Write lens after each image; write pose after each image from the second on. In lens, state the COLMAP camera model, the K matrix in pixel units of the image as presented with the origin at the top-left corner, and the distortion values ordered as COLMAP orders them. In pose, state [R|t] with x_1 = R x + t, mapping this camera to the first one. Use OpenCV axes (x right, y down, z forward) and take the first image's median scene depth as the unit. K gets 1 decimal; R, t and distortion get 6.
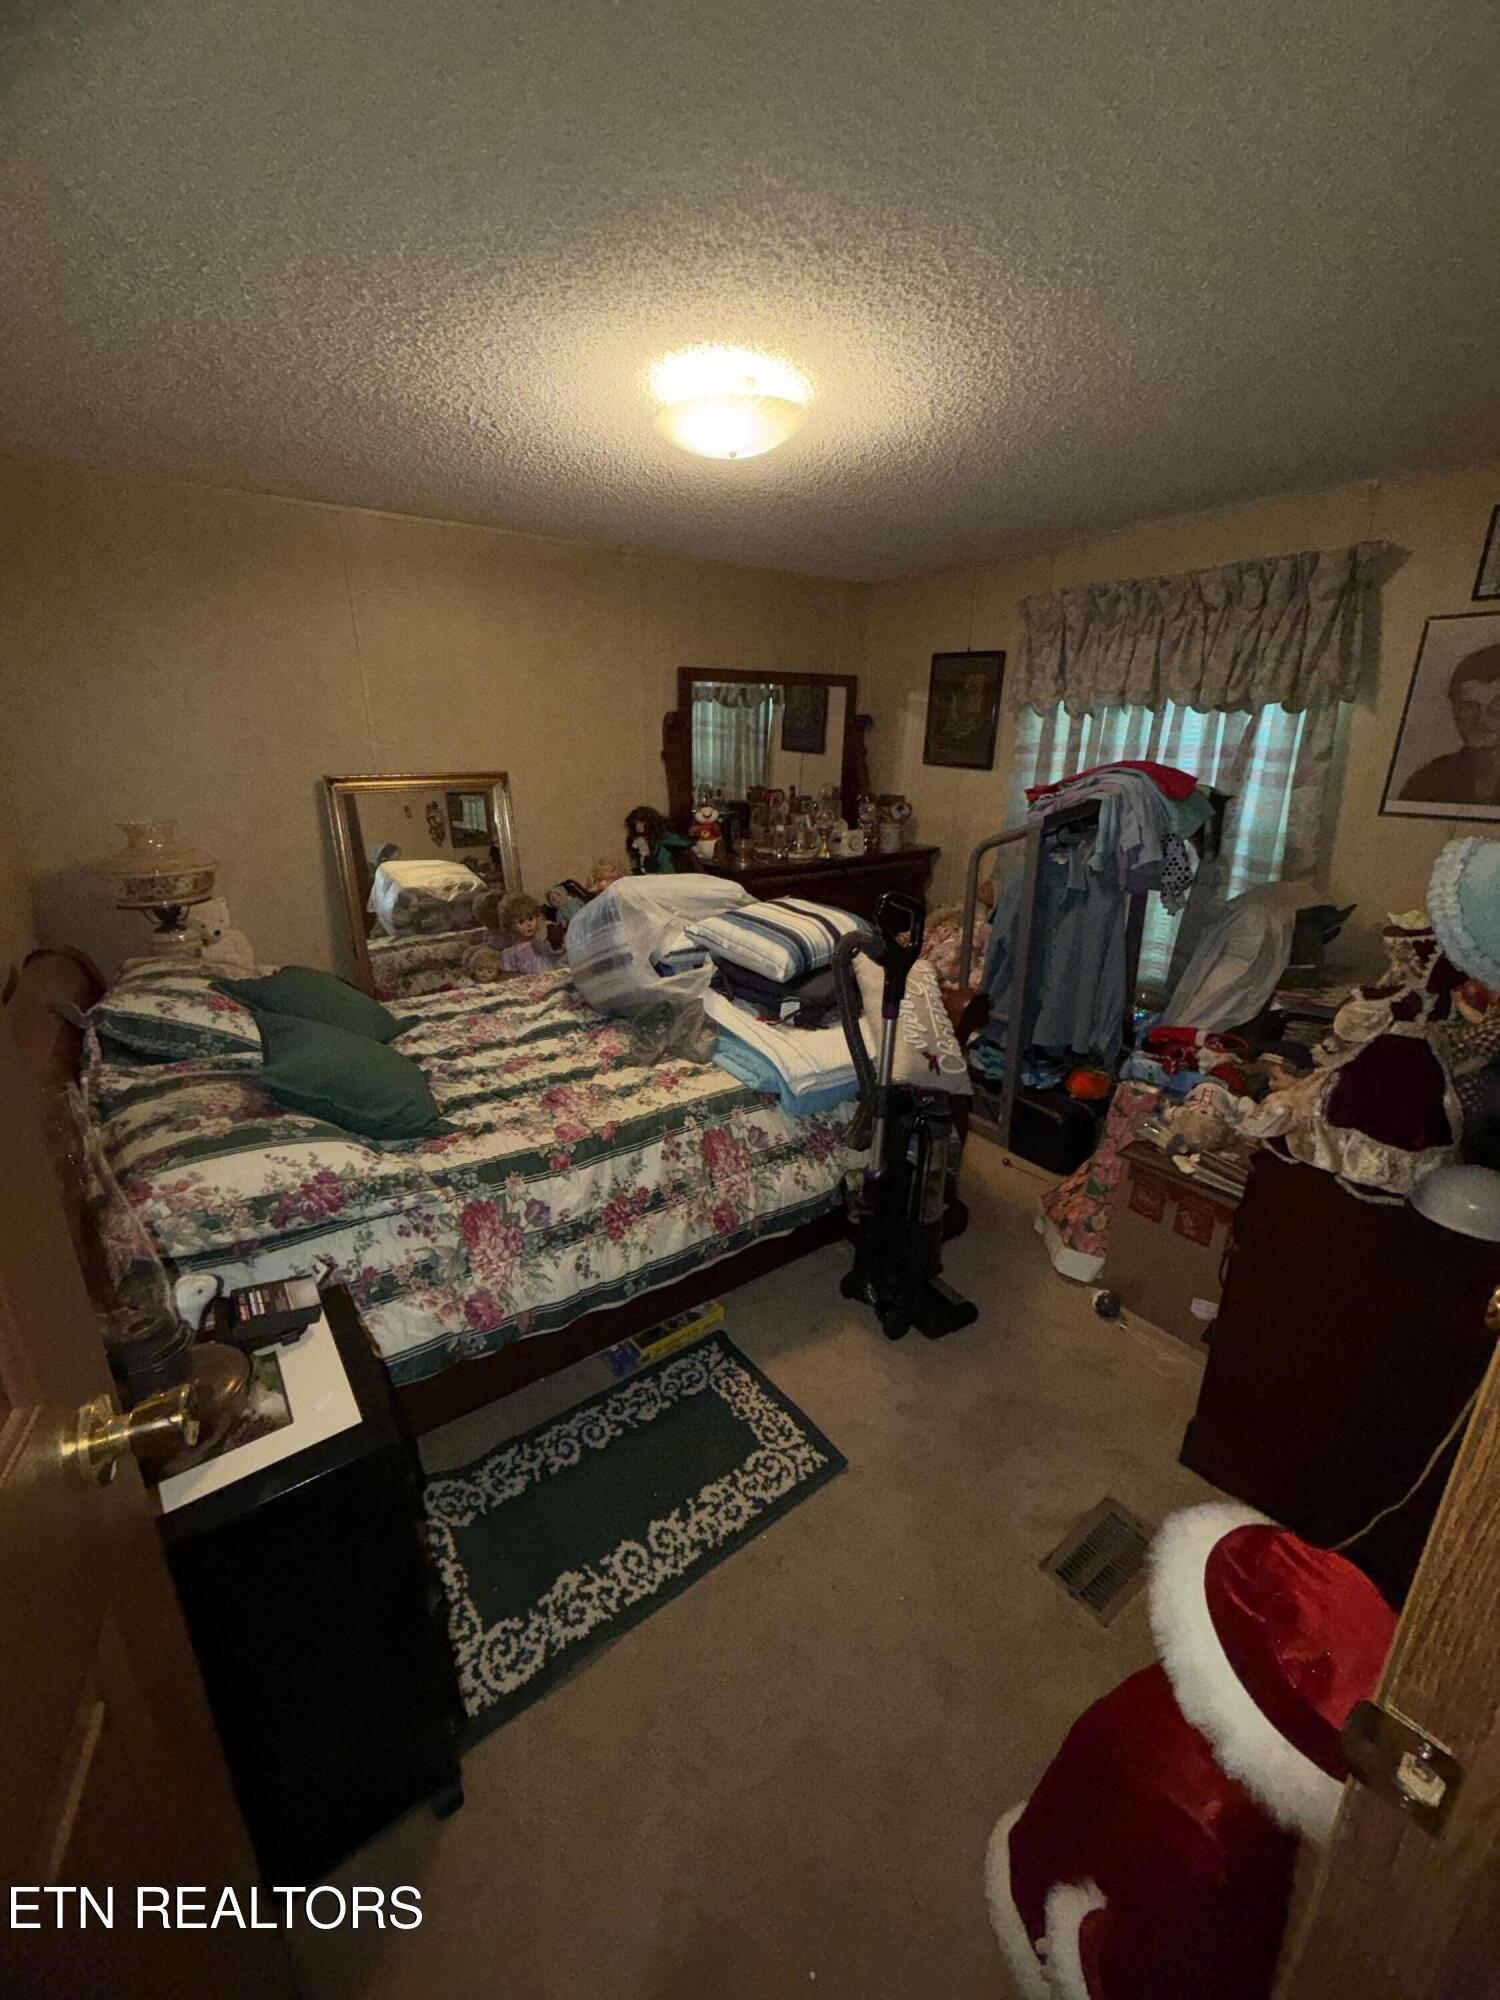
lens RADIAL K [[800.1, 0, 749.8], [0, 800.1, 987.7], [0, 0, 1]] dist [0.015375, -0.004163]
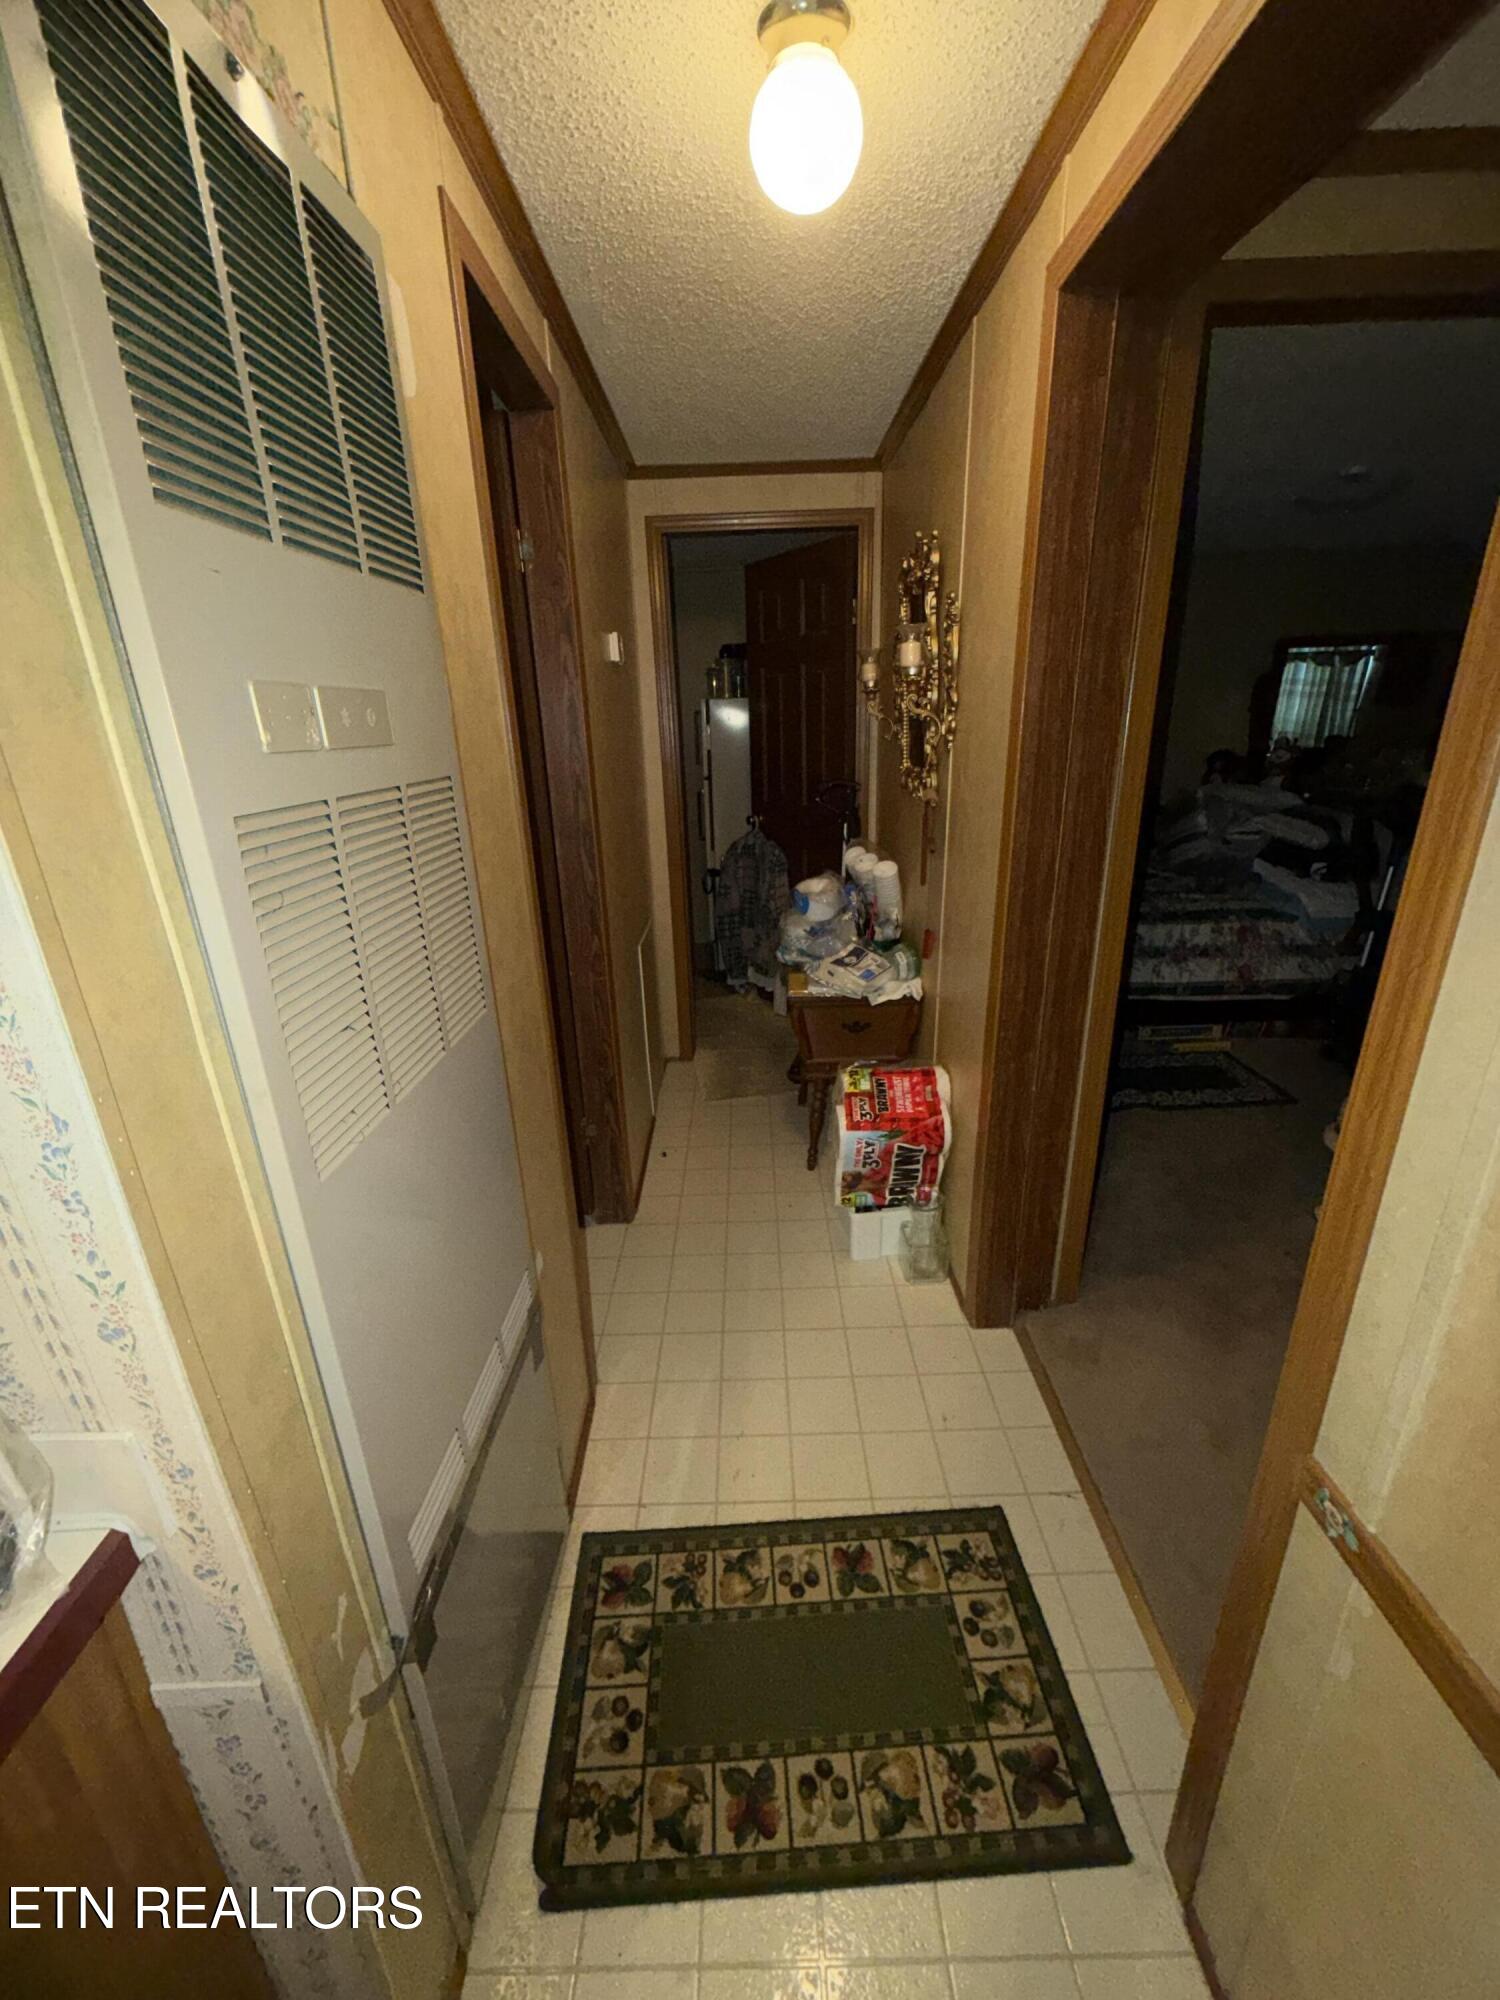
lens RADIAL K [[800.1, 0, 749.8], [0, 800.1, 987.7], [0, 0, 1]] dist [0.015375, -0.004163]
pose [[0.814427, 0.173930, -0.553585, 0.061261], [-0.154108, 0.984593, 0.082626, 0.318910], [0.559427, 0.018019, 0.828683, -0.979584]]
